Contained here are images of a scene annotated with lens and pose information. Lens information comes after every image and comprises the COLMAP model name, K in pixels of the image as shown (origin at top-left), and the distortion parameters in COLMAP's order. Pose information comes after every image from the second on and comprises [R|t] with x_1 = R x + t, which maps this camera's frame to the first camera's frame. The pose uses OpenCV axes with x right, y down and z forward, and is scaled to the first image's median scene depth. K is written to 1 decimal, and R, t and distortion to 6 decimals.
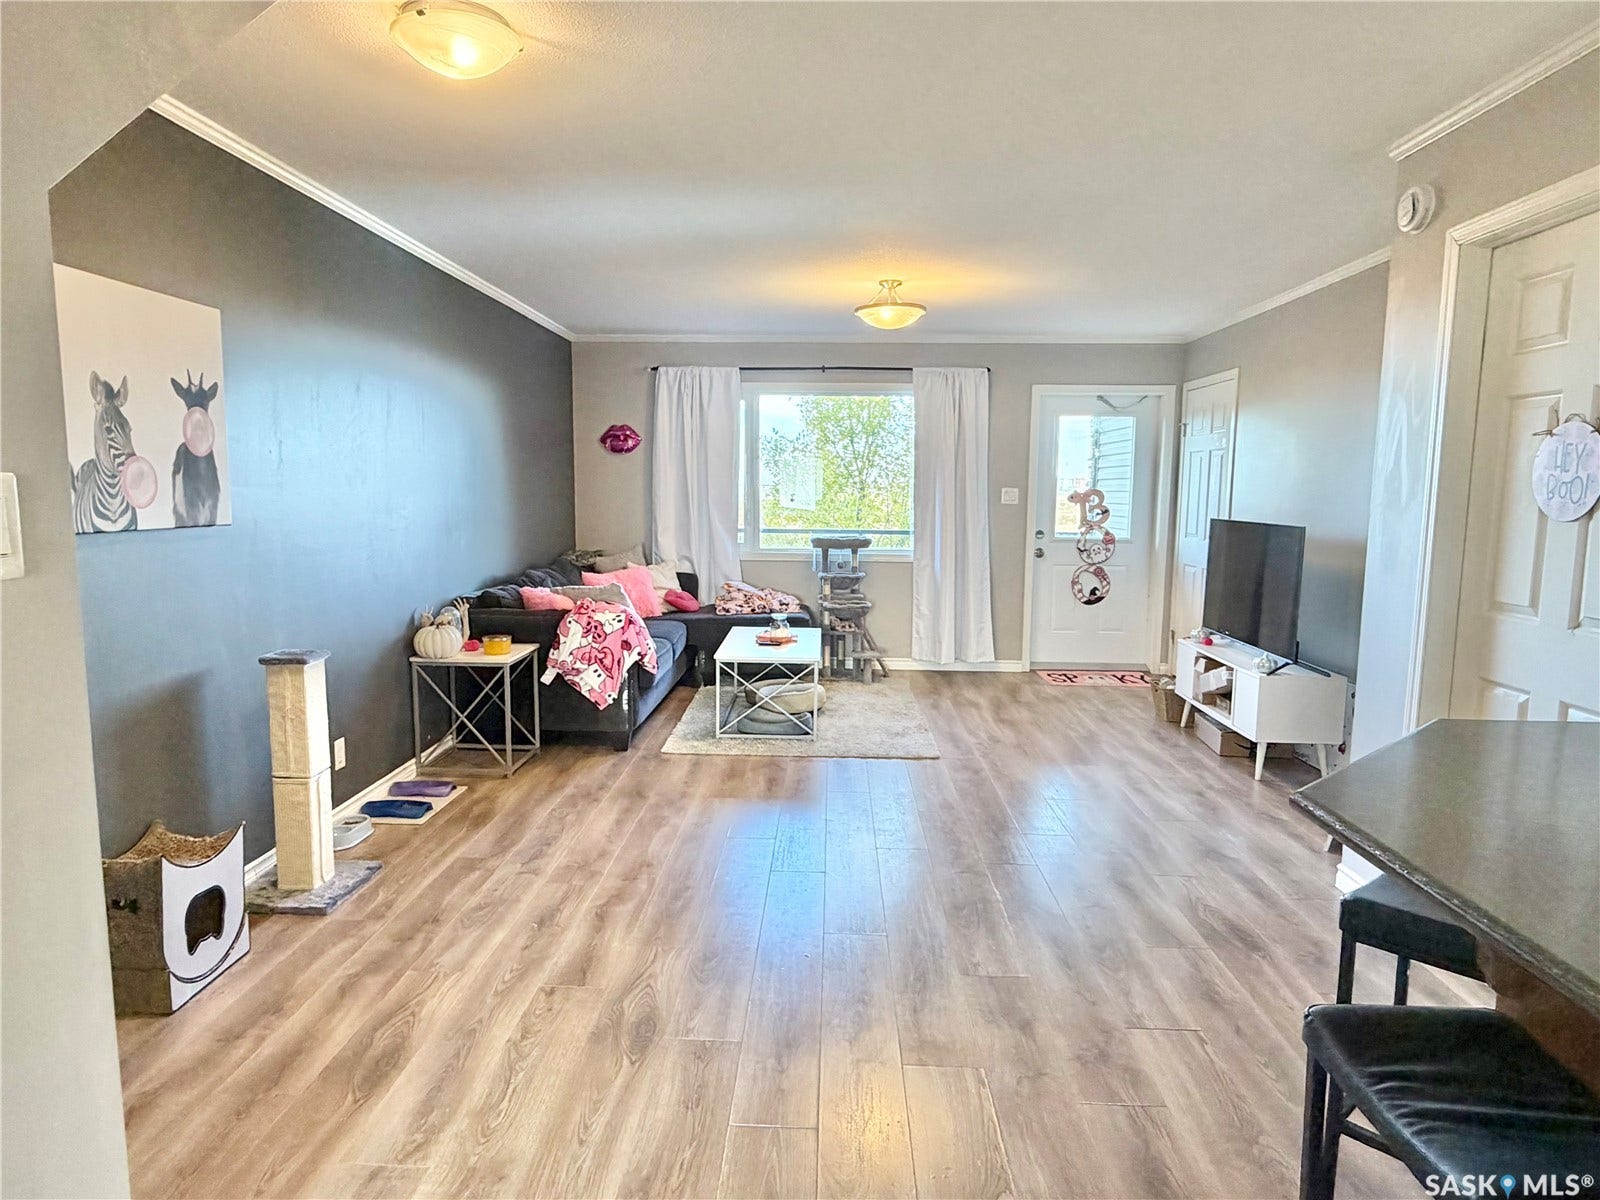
lens RADIAL K [[964.4, 0, 790.7], [0, 964.4, 605.5], [0, 0, 1]] dist [-0.000198, 0.000391]
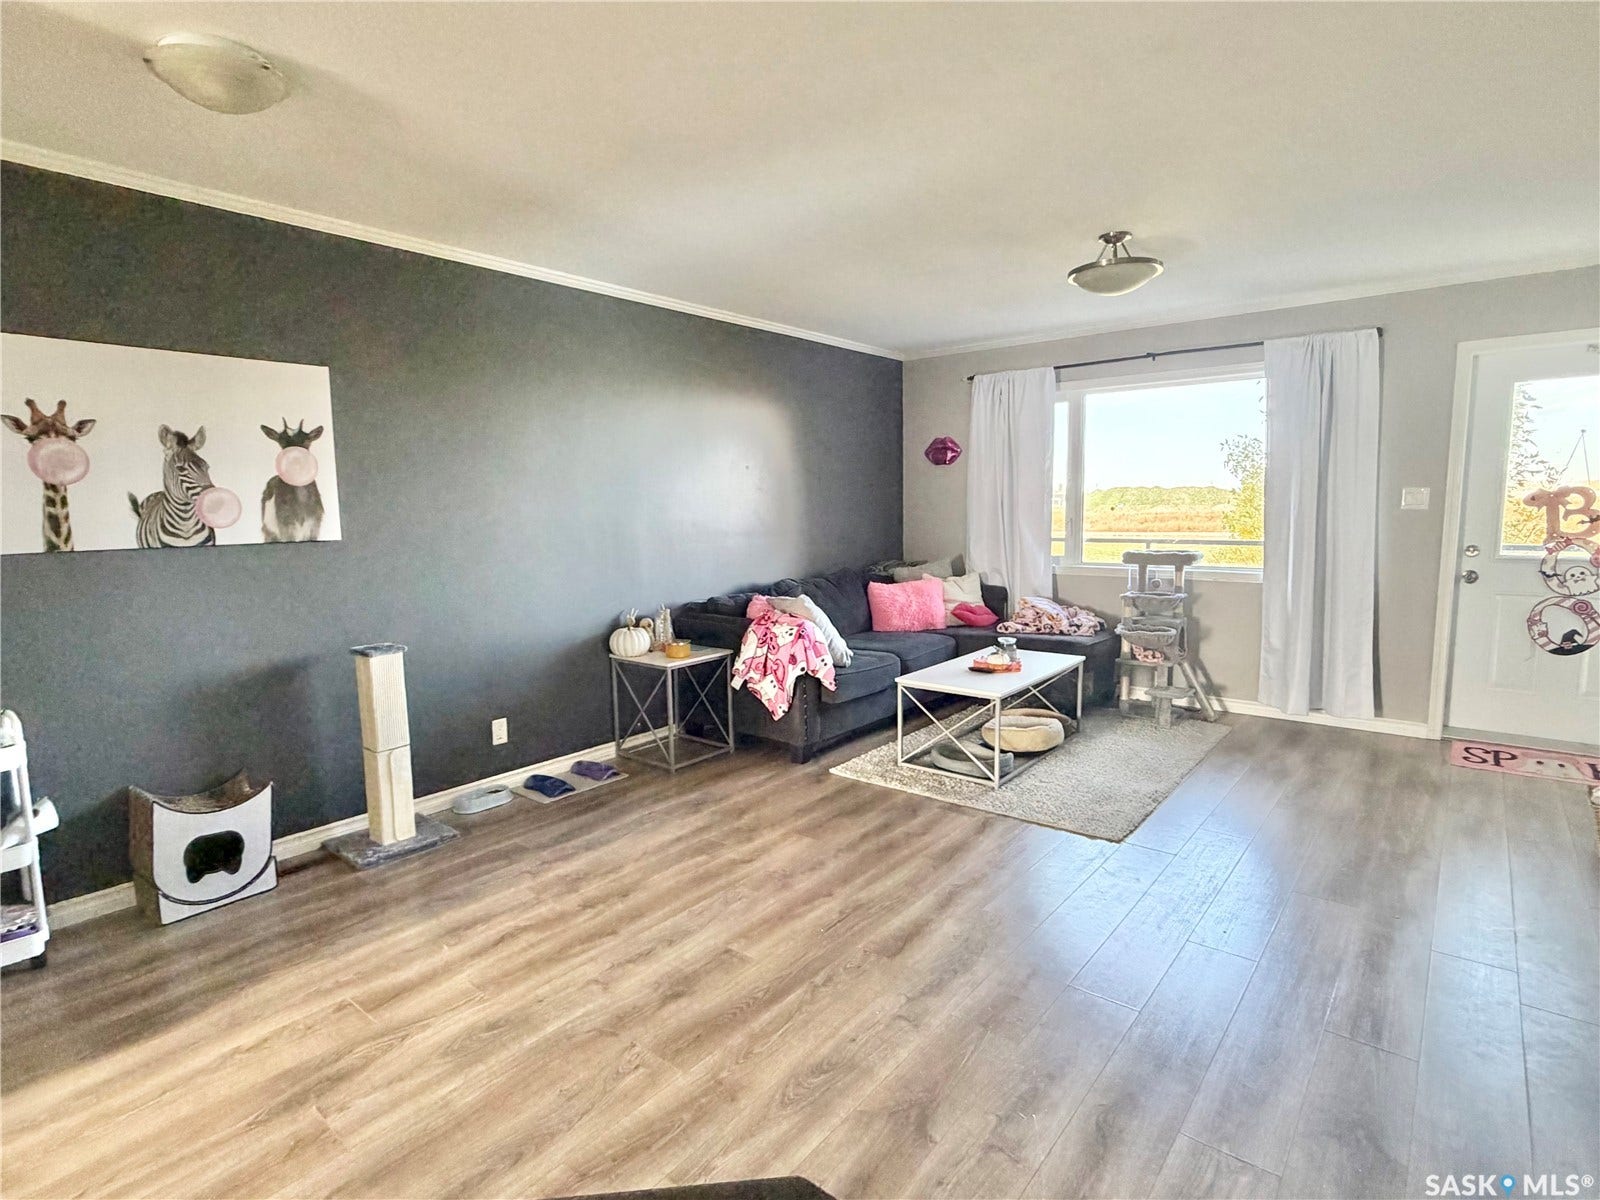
lens RADIAL K [[831.1, 0, 800.0], [0, 831.1, 600.0], [0, 0, 1]] dist [0.001791, 0.000095]
pose [[0.803710, 0.049448, -0.592963, 0.339115], [-0.049902, 0.998632, 0.015640, -0.033422], [0.592925, 0.017020, 0.805077, 0.311709]]
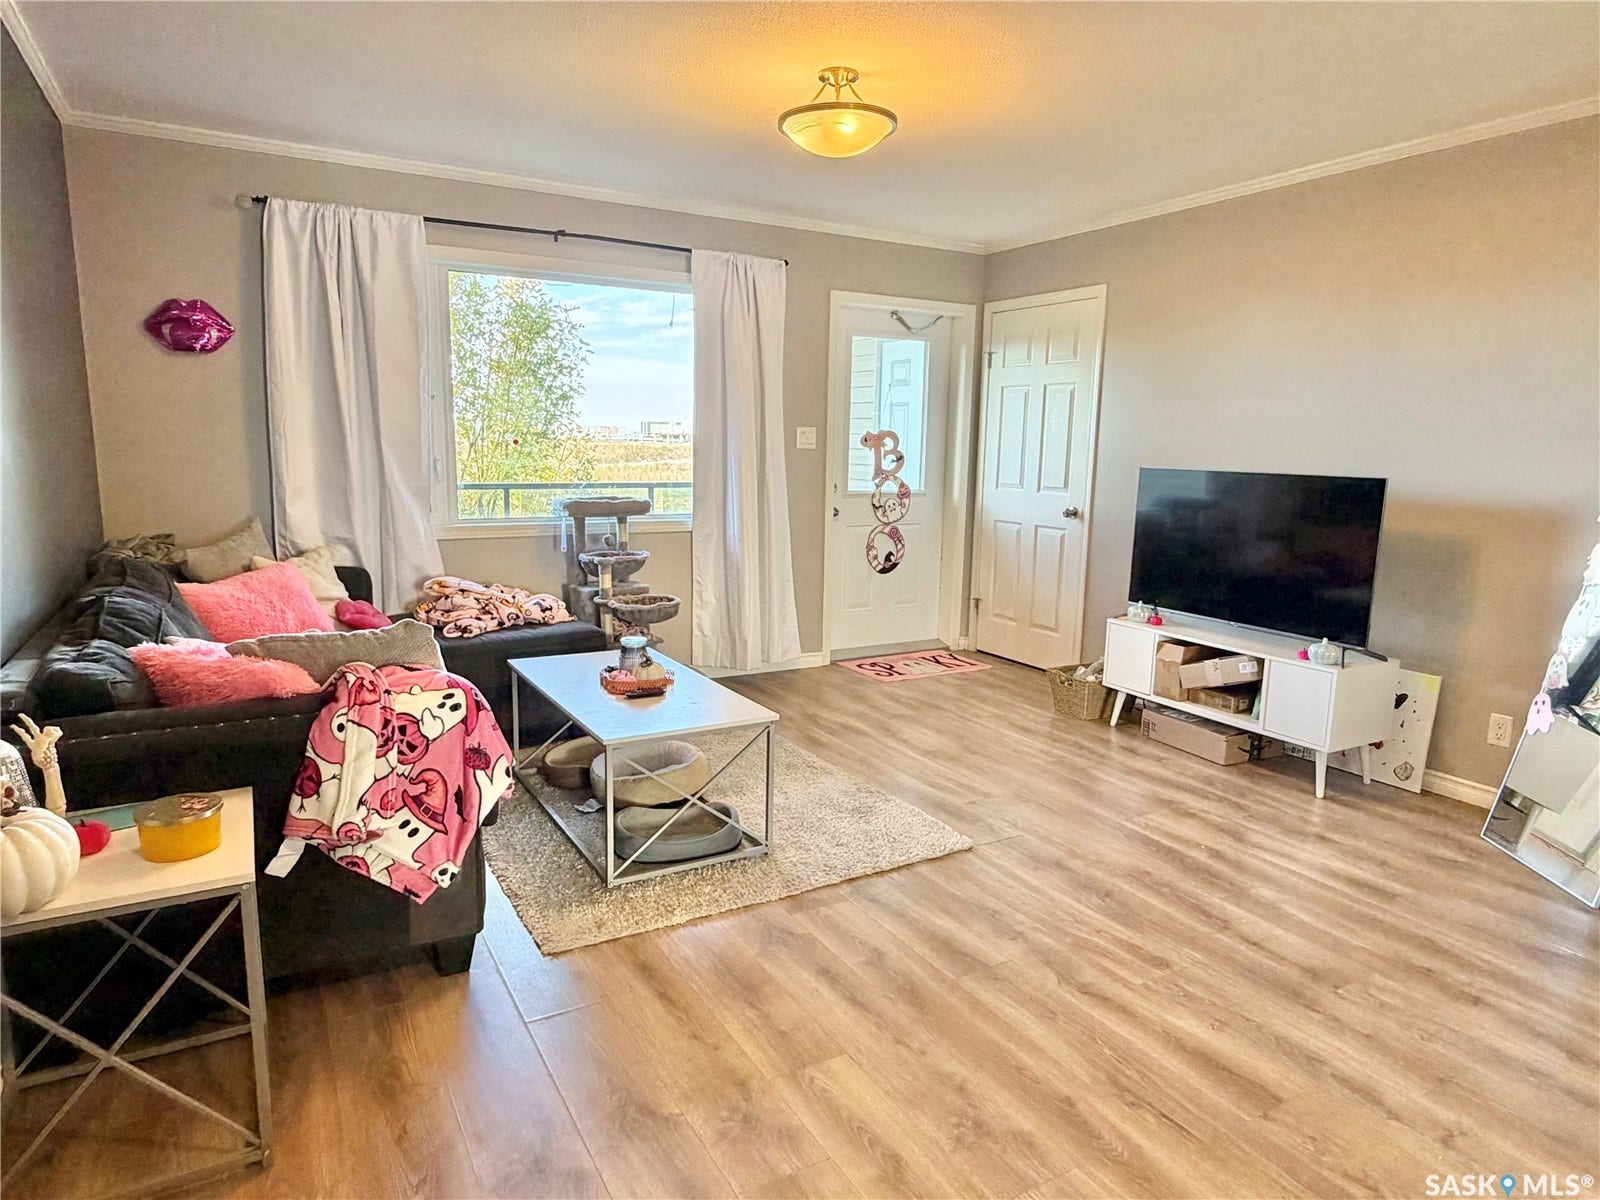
lens RADIAL K [[964.4, 0, 790.7], [0, 964.4, 605.5], [0, 0, 1]] dist [-0.000198, 0.000391]
pose [[0.848446, -0.083938, 0.522584, -0.276965], [0.053918, 0.995915, 0.072425, -0.056317], [-0.526528, -0.033272, 0.849506, 0.531434]]
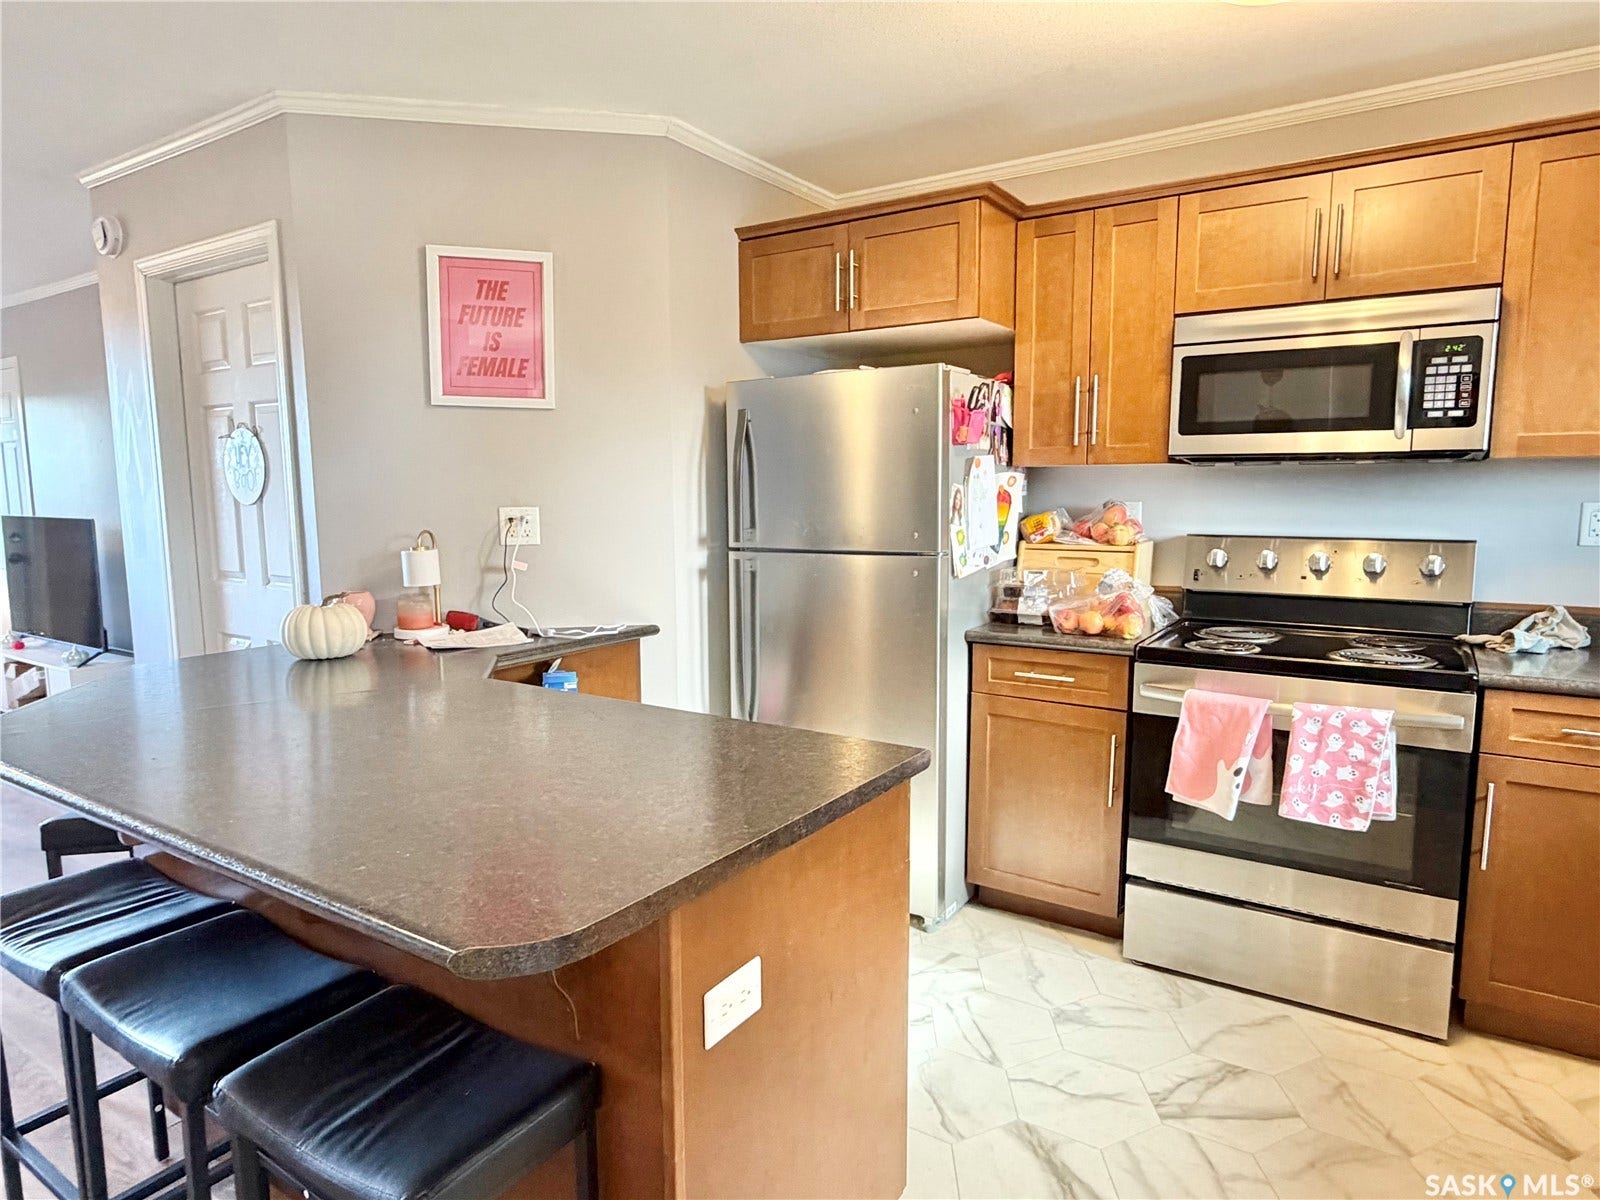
lens RADIAL K [[964.4, 0, 790.7], [0, 964.4, 605.5], [0, 0, 1]] dist [-0.000198, 0.000391]
pose [[0.511956, -0.120859, 0.850467, 0.023900], [0.115260, 0.990765, 0.071413, 0.020344], [-0.851244, 0.061465, 0.521159, -0.153637]]
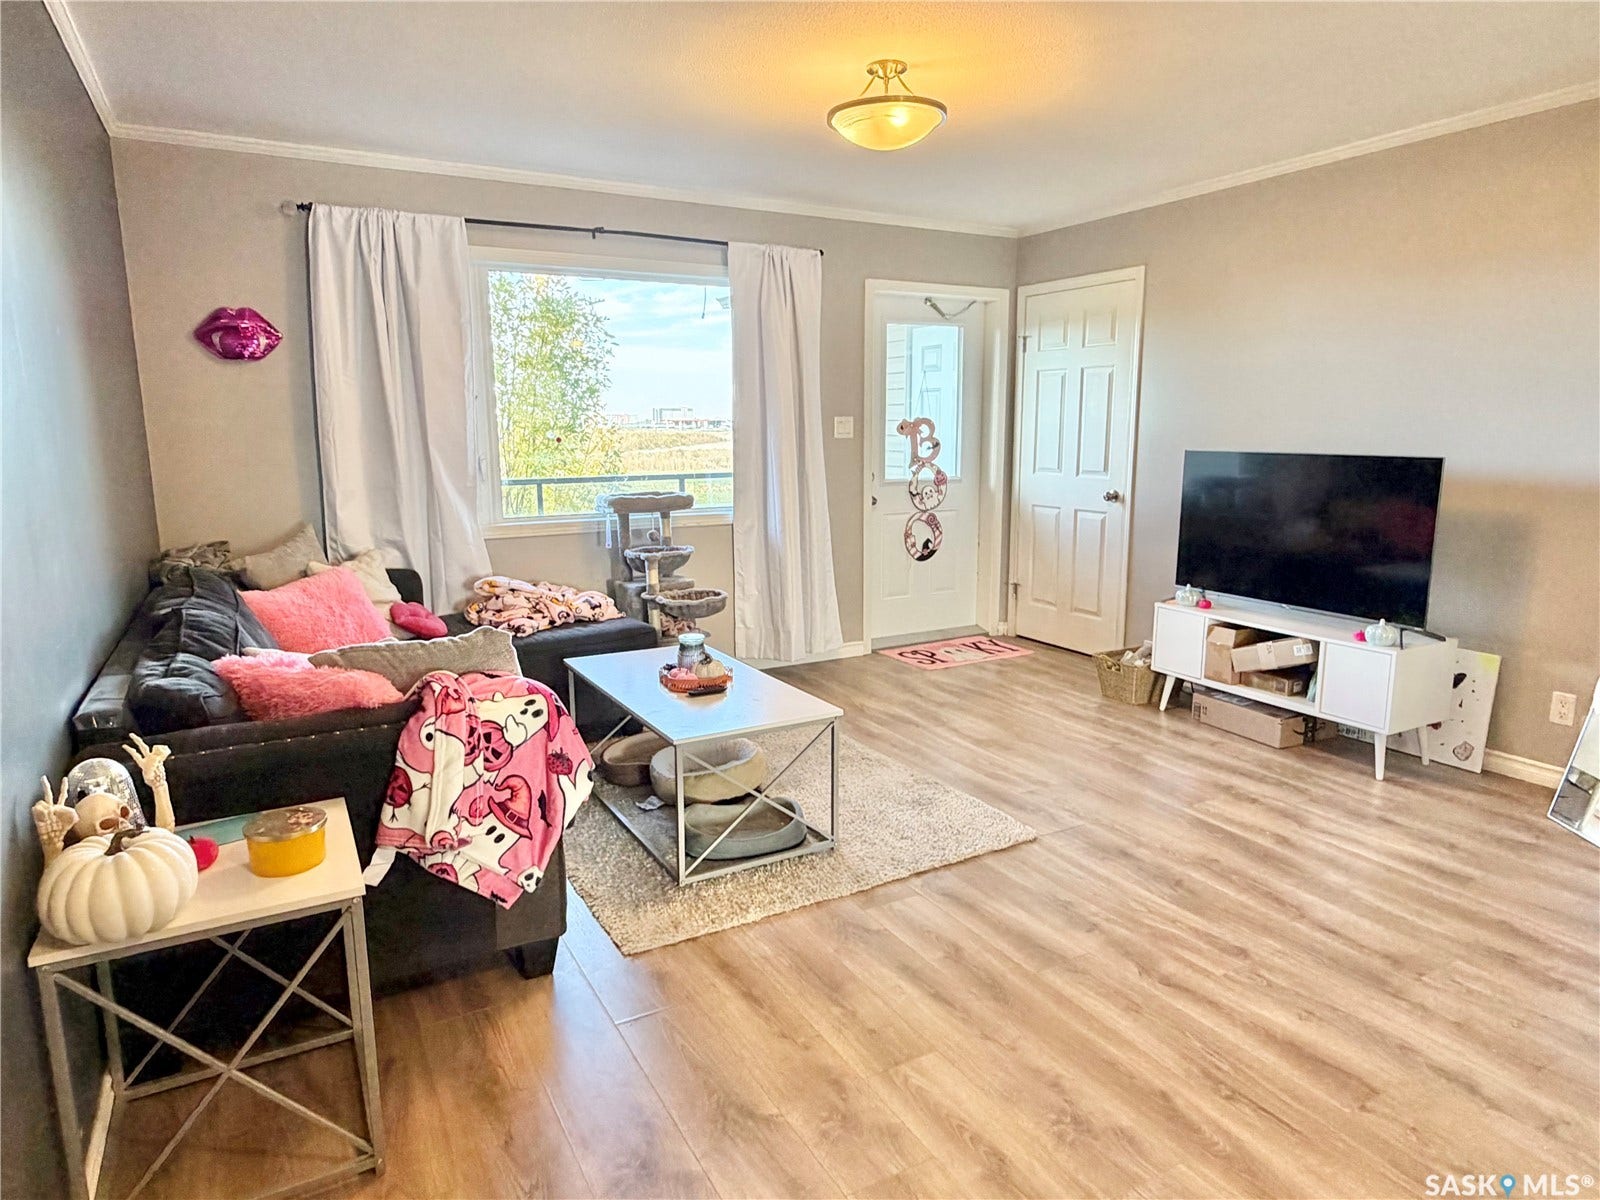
lens RADIAL K [[964.6, 0, 793.9], [0, 964.6, 595.5], [0, 0, 1]] dist [-0.000120, 0.000276]
pose [[0.853147, -0.106488, 0.510687, -0.301596], [0.077286, 0.993942, 0.078143, -0.066109], [-0.515914, -0.027199, 0.856208, 0.545869]]
